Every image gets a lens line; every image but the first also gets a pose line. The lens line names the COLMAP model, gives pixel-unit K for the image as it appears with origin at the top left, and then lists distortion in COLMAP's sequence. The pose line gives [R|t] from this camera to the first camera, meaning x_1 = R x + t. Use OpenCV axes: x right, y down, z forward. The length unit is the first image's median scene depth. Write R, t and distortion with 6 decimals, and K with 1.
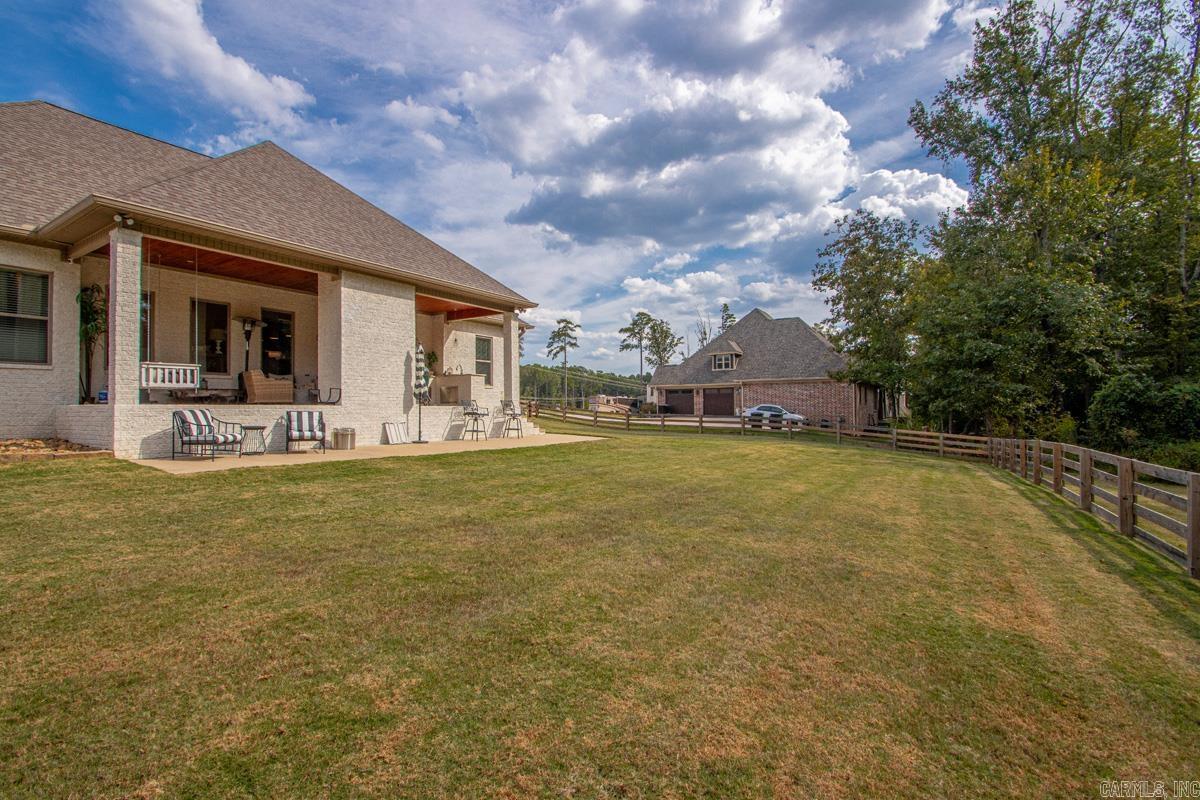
lens RADIAL K [[570.7, 0, 591.6], [0, 570.7, 388.5], [0, 0, 1]] dist [0.004927, -0.014193]
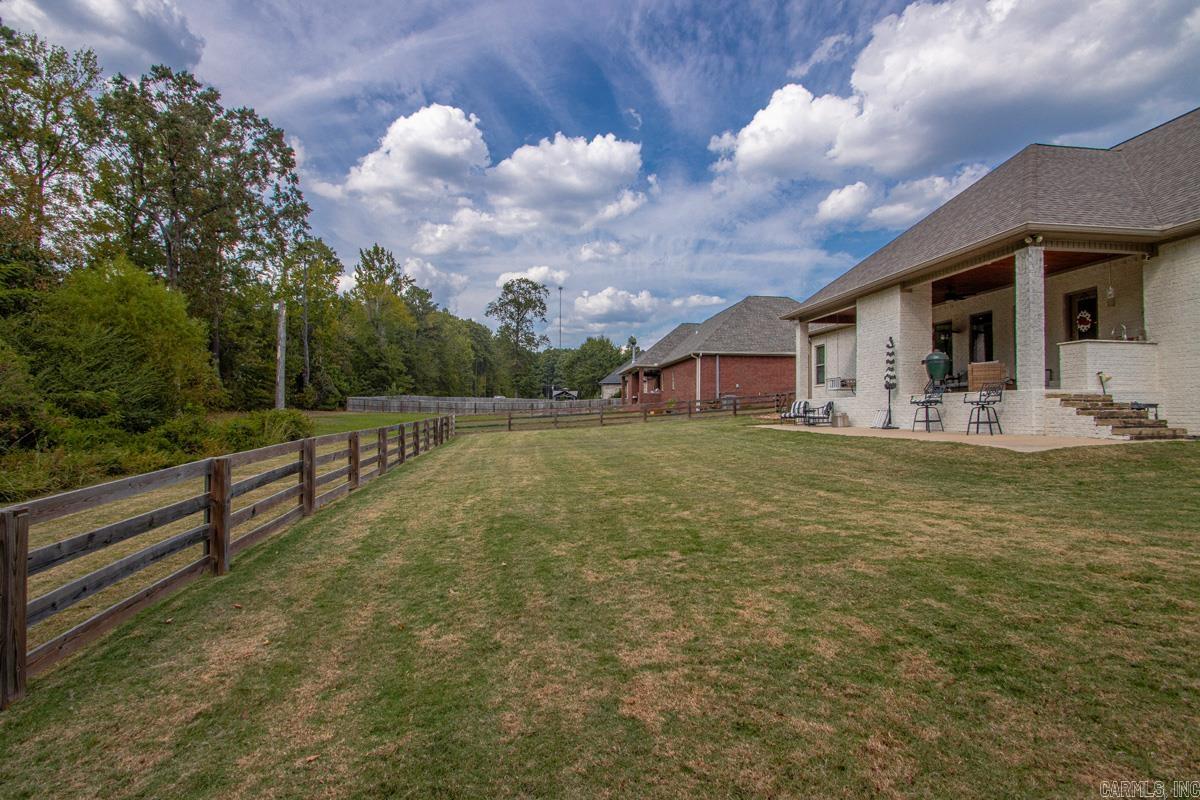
lens RADIAL K [[570.7, 0, 563.7], [0, 570.7, 401.5], [0, 0, 1]] dist [0.004927, -0.014193]
pose [[-0.821088, -0.000926, -0.570801, 0.850033], [0.030468, 0.998502, -0.045446, 0.073694], [0.569988, -0.054706, -0.819829, 1.549844]]
